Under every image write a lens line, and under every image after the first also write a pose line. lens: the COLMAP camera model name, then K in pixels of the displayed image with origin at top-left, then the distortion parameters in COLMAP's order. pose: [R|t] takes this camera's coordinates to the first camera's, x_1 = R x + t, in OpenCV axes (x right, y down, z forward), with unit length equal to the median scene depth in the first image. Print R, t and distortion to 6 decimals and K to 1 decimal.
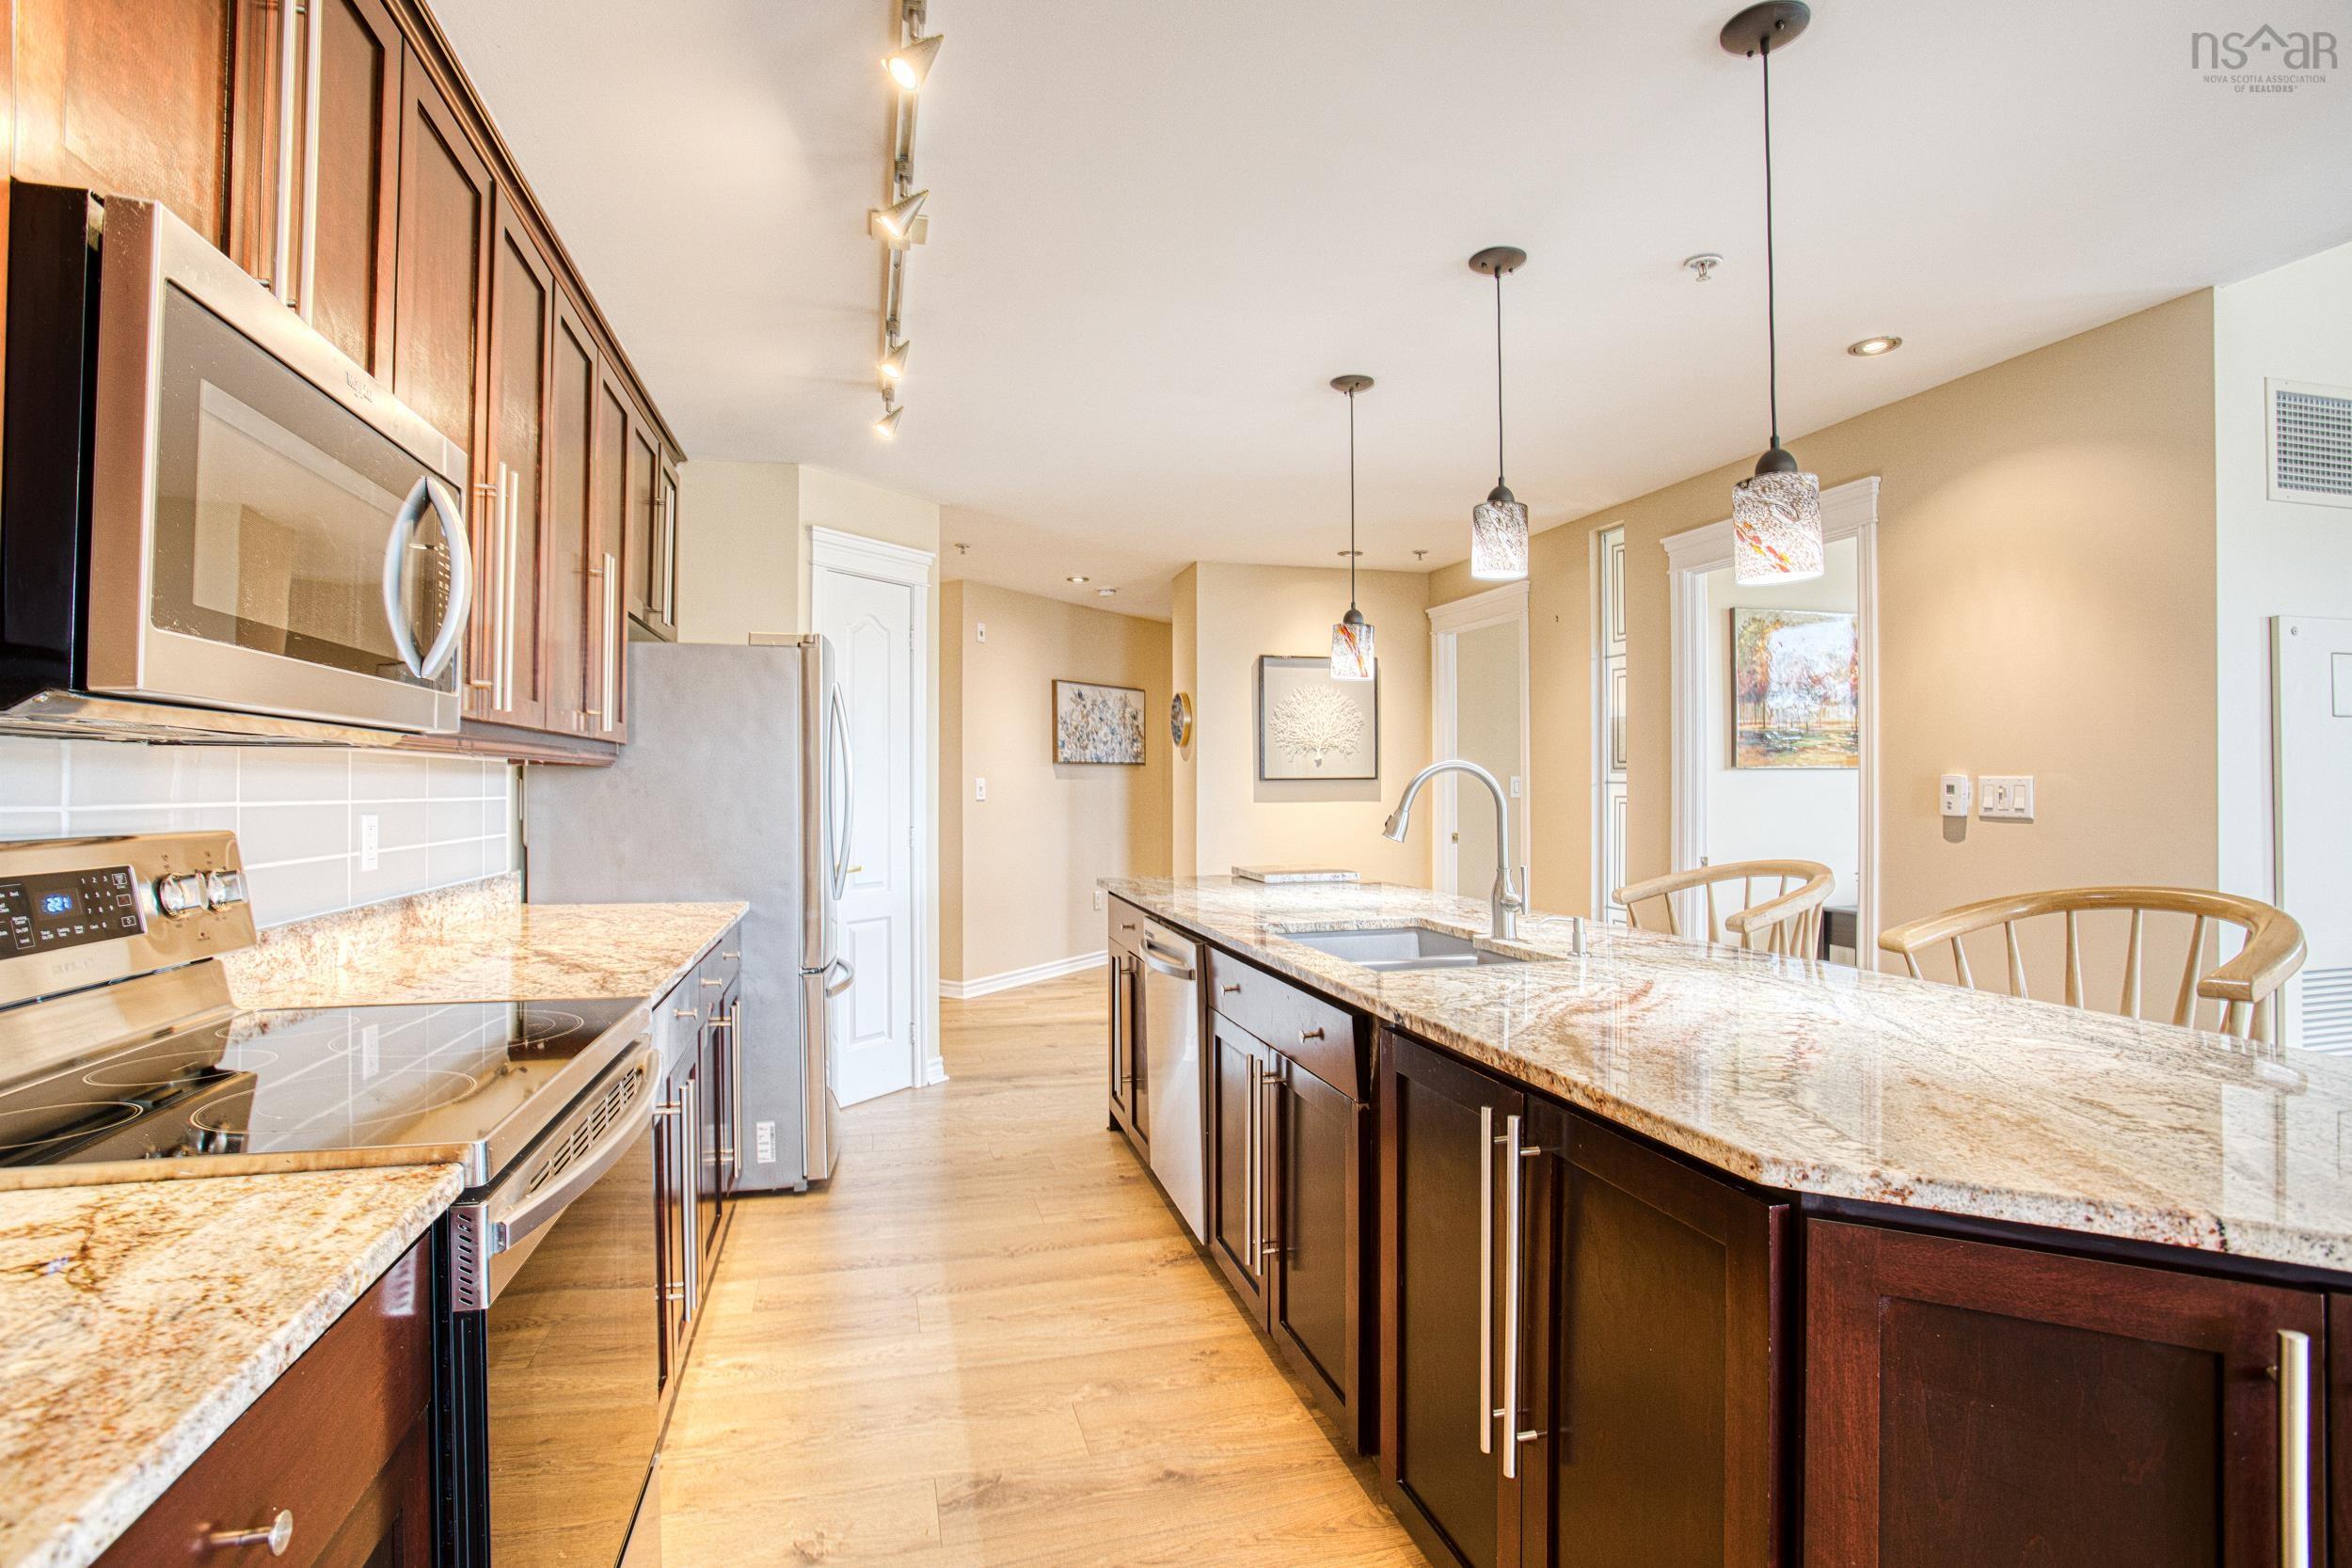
lens RADIAL K [[1163.2, 0, 1174.4], [0, 1163.2, 788.0], [0, 0, 1]] dist [-0.062566, 0.026700]
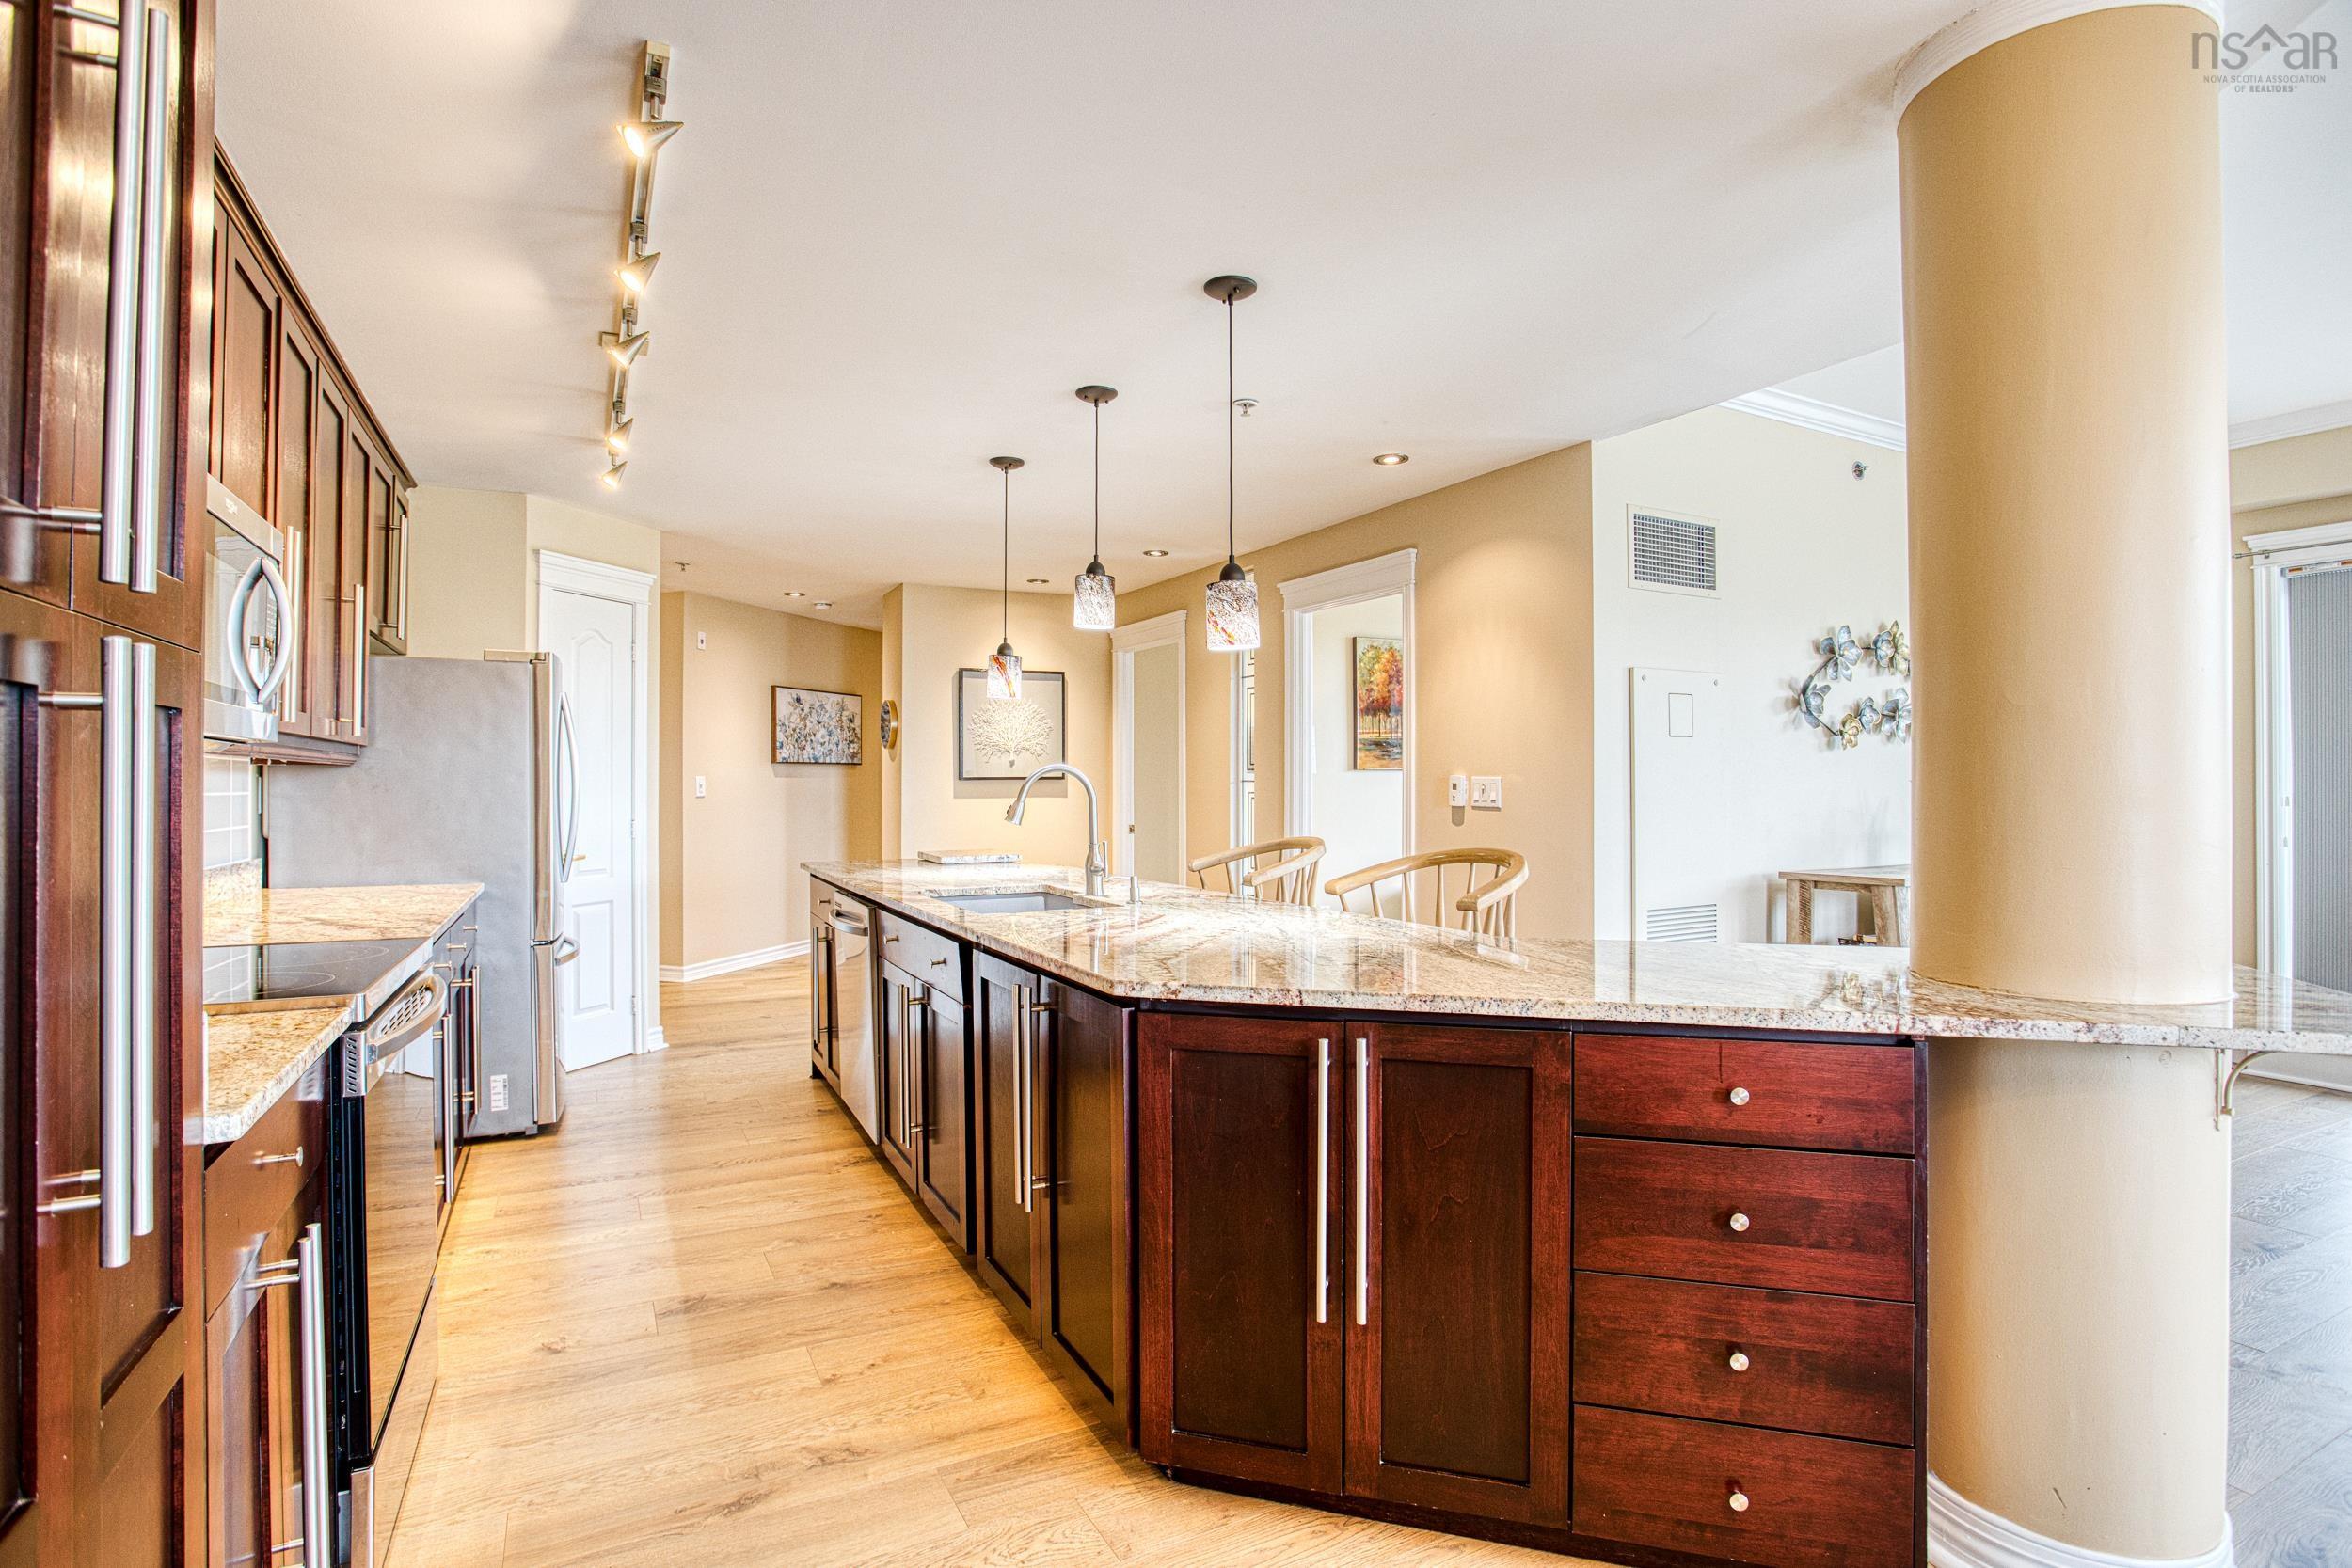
lens RADIAL K [[1163.2, 0, 1165.0], [0, 1163.2, 783.4], [0, 0, 1]] dist [-0.062566, 0.026700]
pose [[0.977617, 0.000958, 0.210389, 0.071736], [-0.000373, 0.999996, -0.002821, 0.001788], [-0.210391, 0.002680, 0.977614, -0.325948]]
